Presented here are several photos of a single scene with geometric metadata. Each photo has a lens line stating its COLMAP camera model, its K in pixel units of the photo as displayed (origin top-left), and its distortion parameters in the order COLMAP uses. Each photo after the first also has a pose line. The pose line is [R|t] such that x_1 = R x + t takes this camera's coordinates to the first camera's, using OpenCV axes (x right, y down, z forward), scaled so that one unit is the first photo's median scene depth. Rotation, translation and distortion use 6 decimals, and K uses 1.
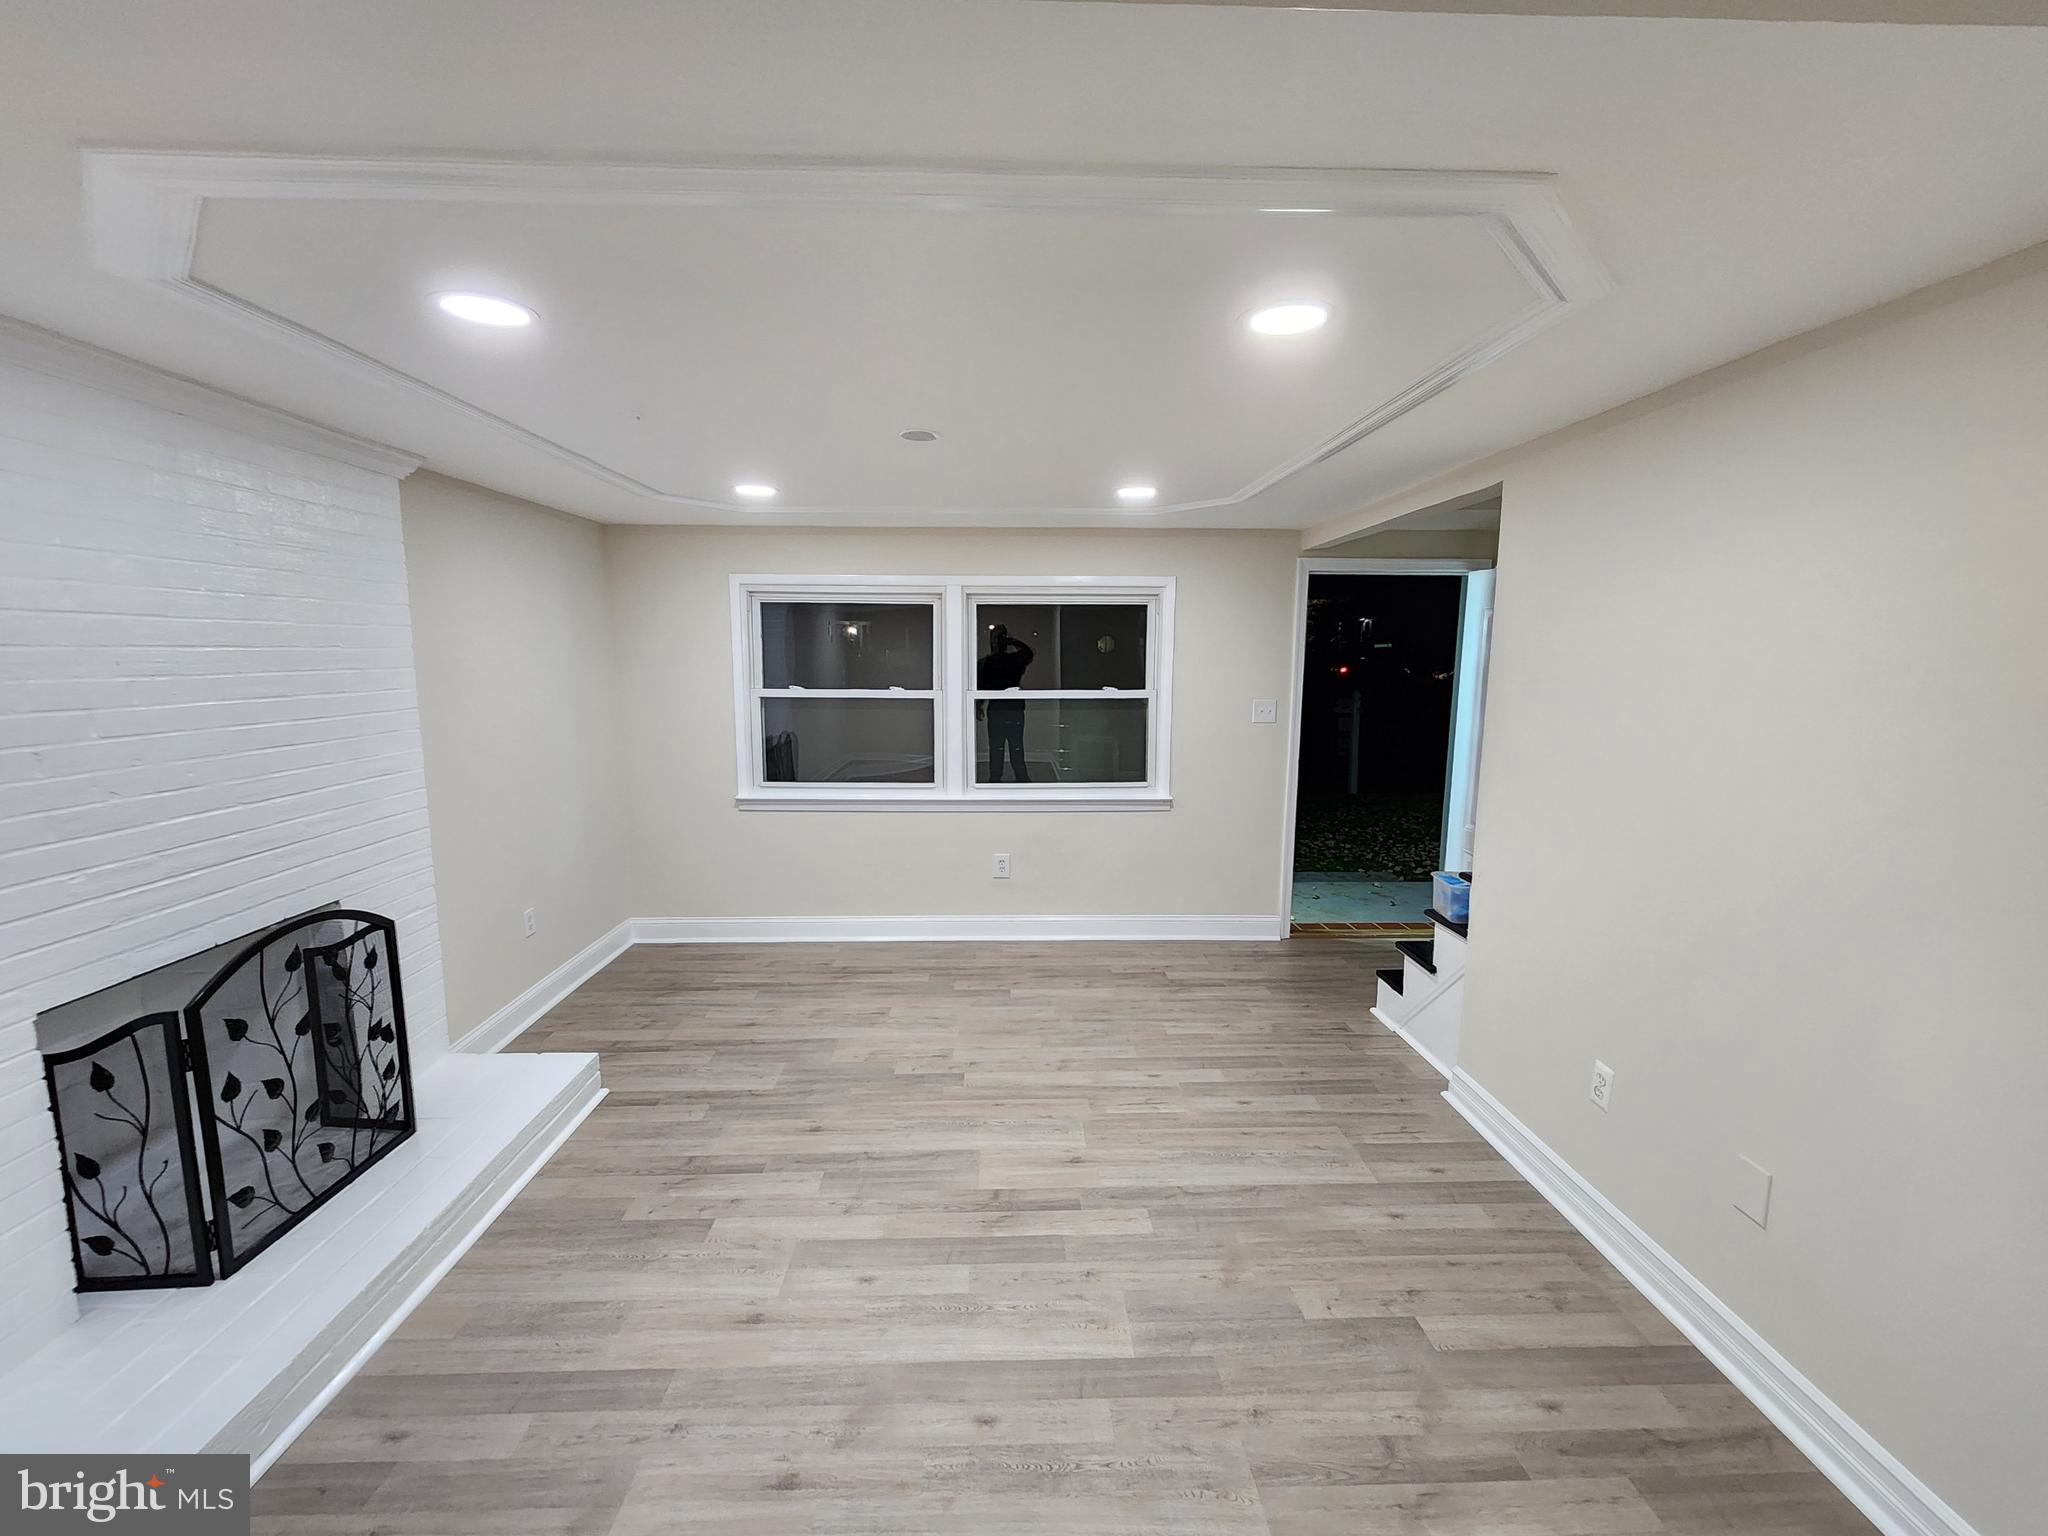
lens RADIAL K [[843.6, 0, 1024.9], [0, 843.6, 764.5], [0, 0, 1]] dist [-0.000862, 0.000569]
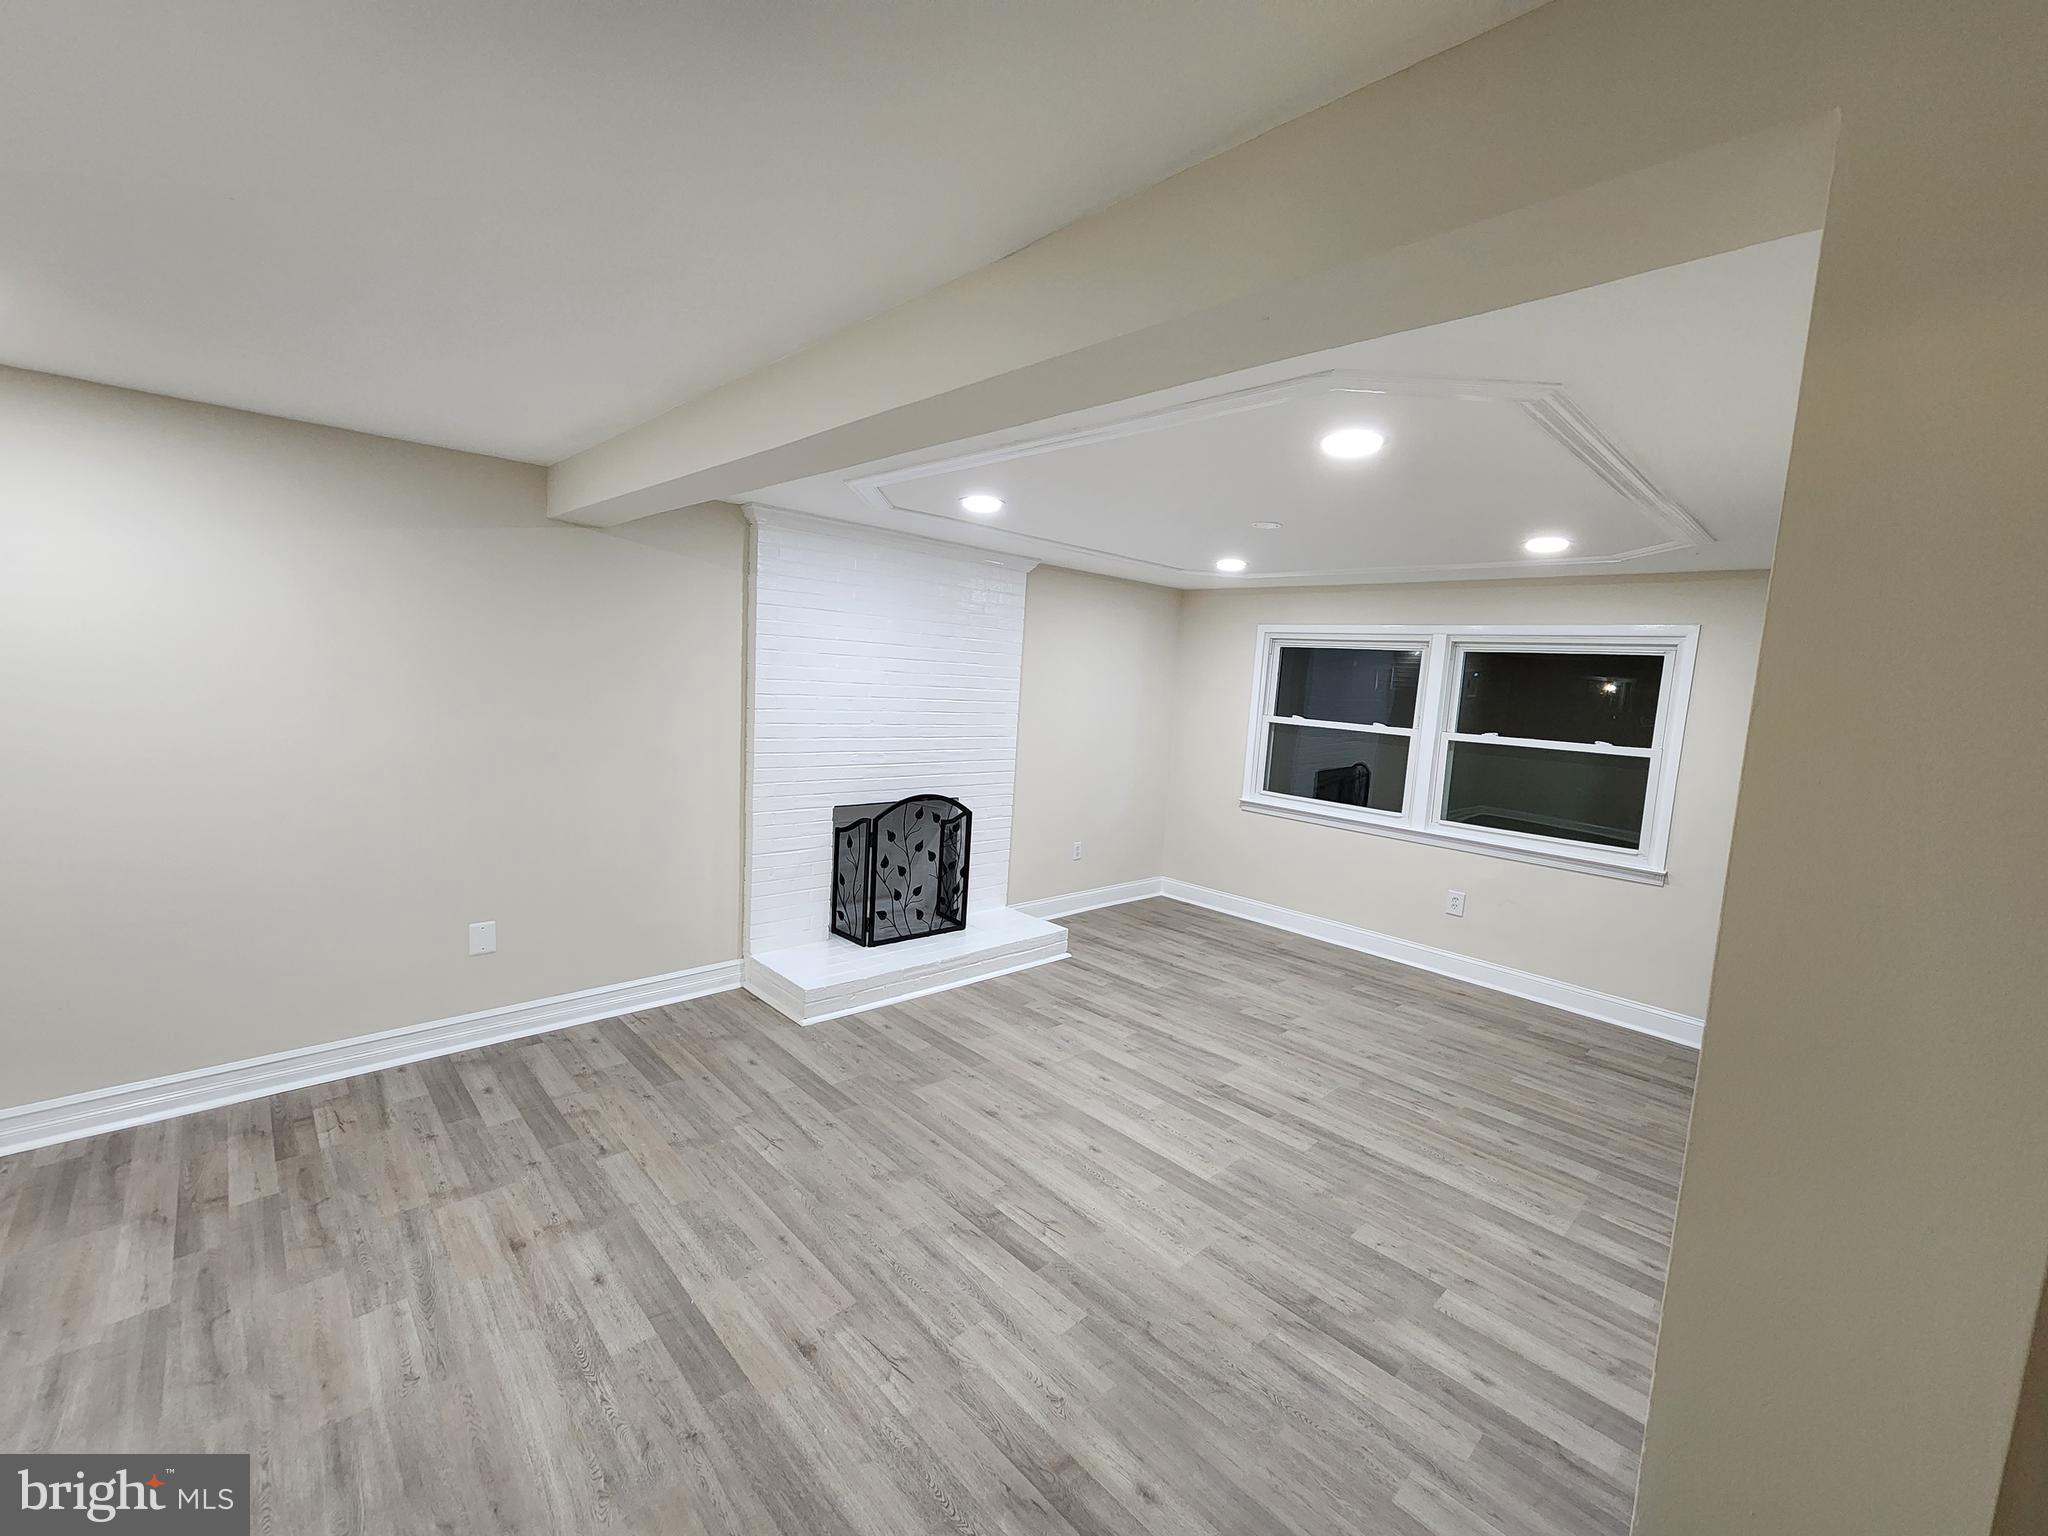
lens RADIAL K [[843.6, 0, 1024.9], [0, 843.6, 764.5], [0, 0, 1]] dist [-0.000862, 0.000569]
pose [[0.667515, 0.115135, -0.735641, 0.642059], [-0.156527, 0.987594, 0.012537, 0.039313], [0.727959, 0.106779, 0.677255, -0.172572]]
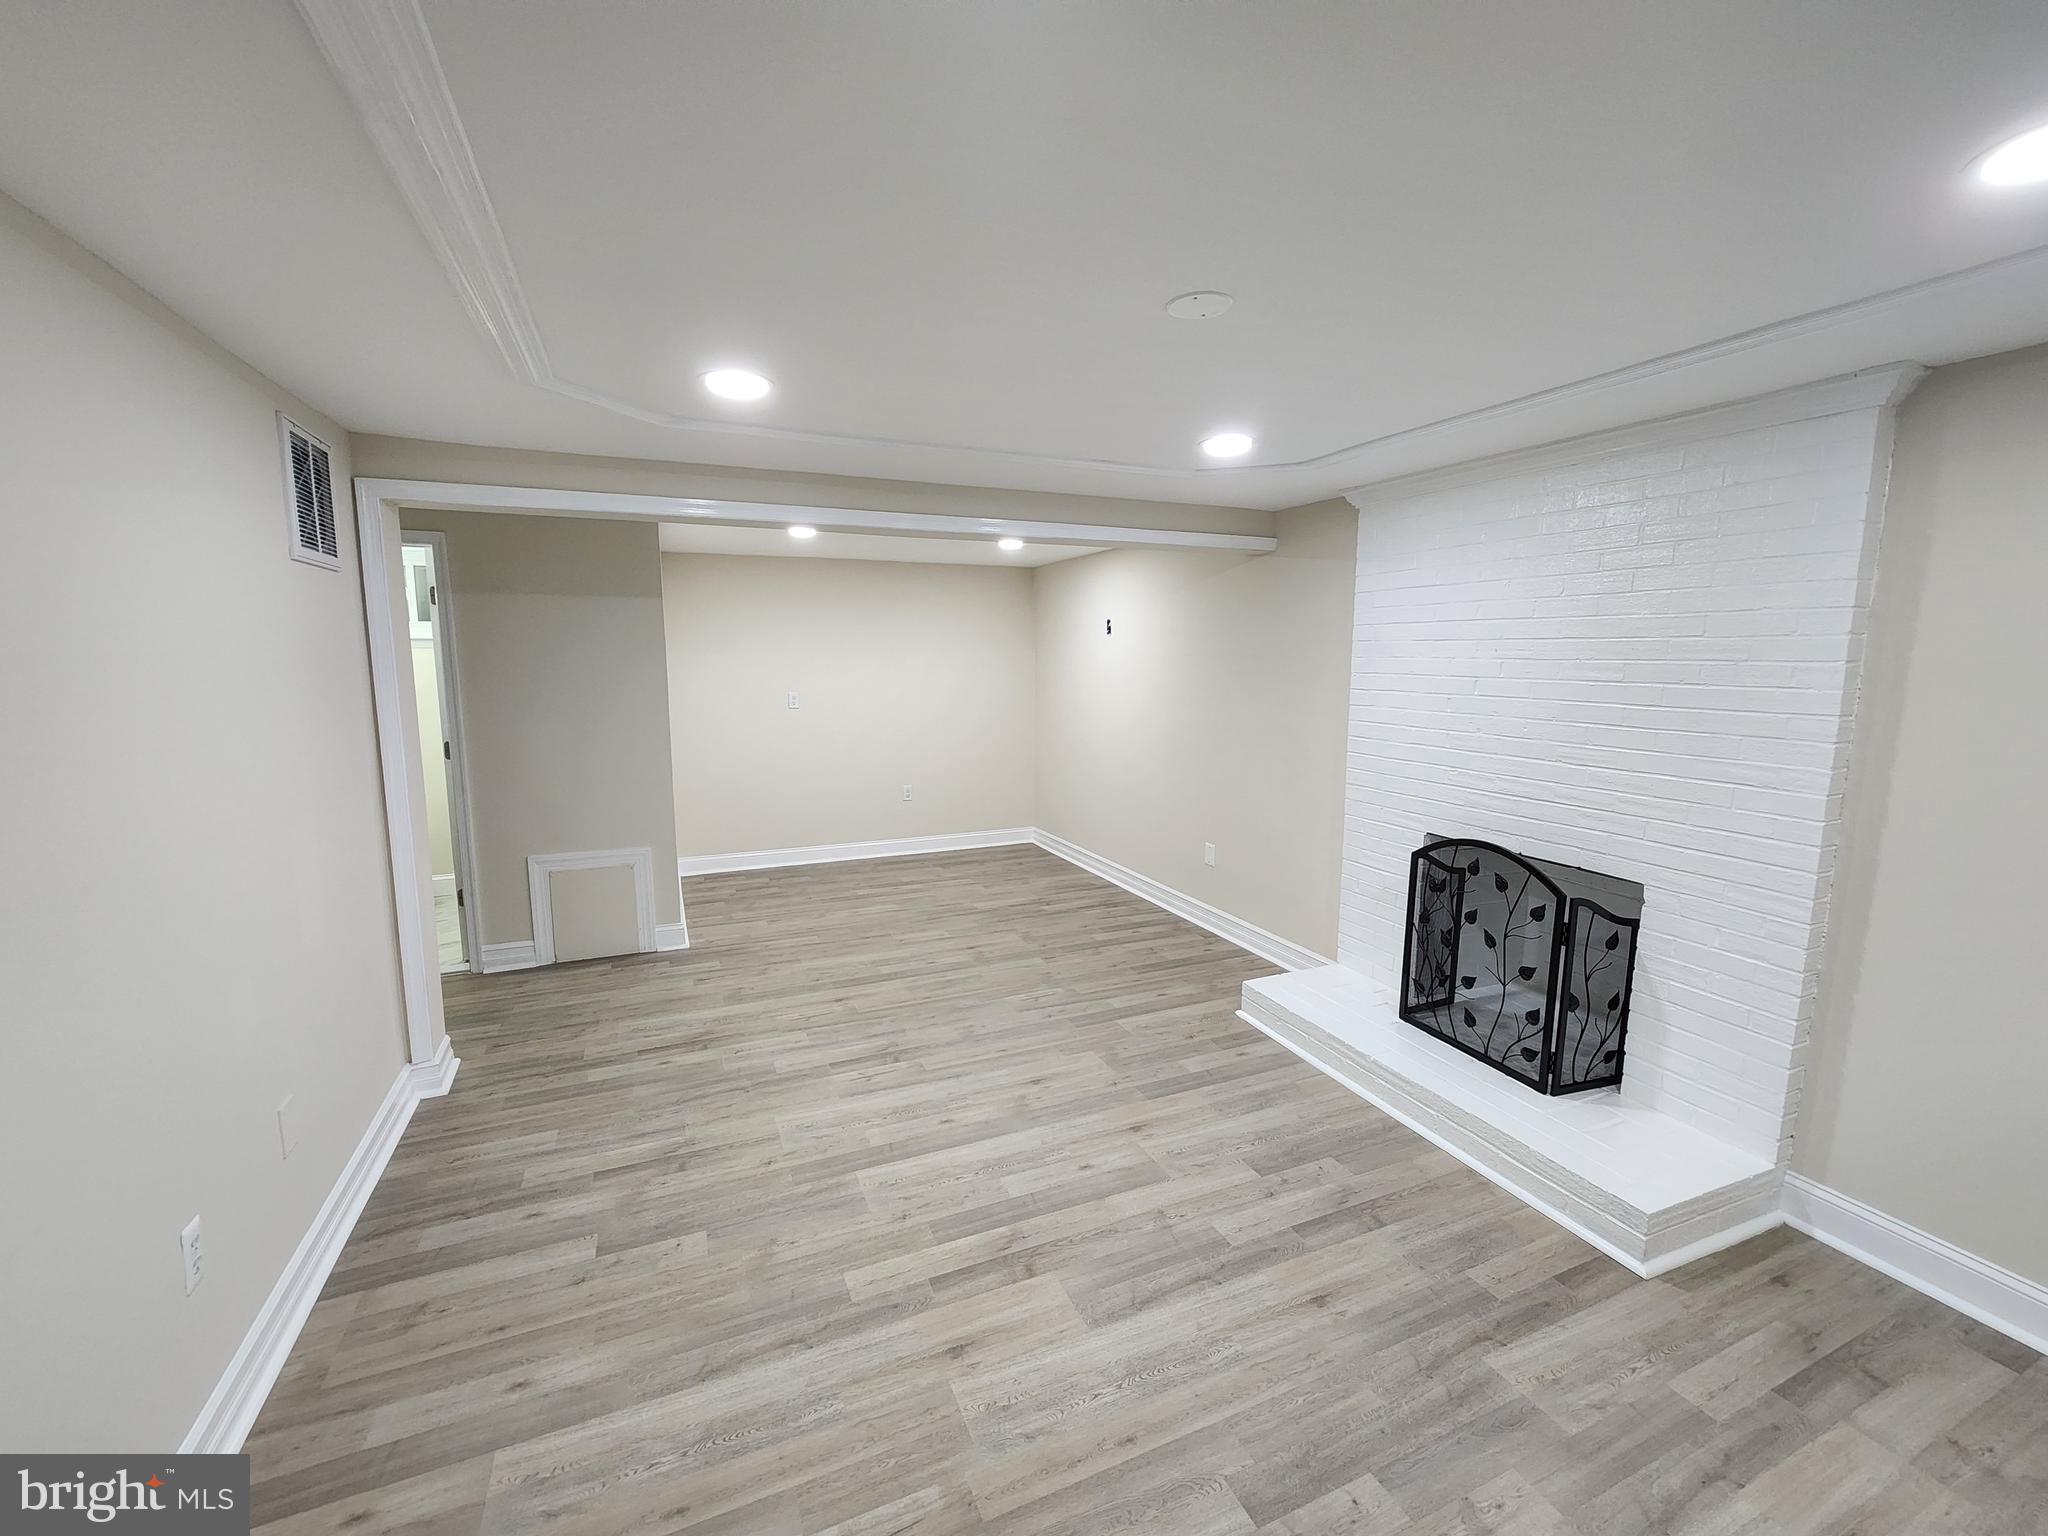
lens RADIAL K [[843.6, 0, 1024.9], [0, 843.6, 764.5], [0, 0, 1]] dist [-0.000862, 0.000569]
pose [[-0.929896, 0.043615, -0.365228, 0.247927], [-0.054094, 0.965932, 0.253078, -0.193290], [0.363824, 0.255093, -0.895857, 1.551745]]
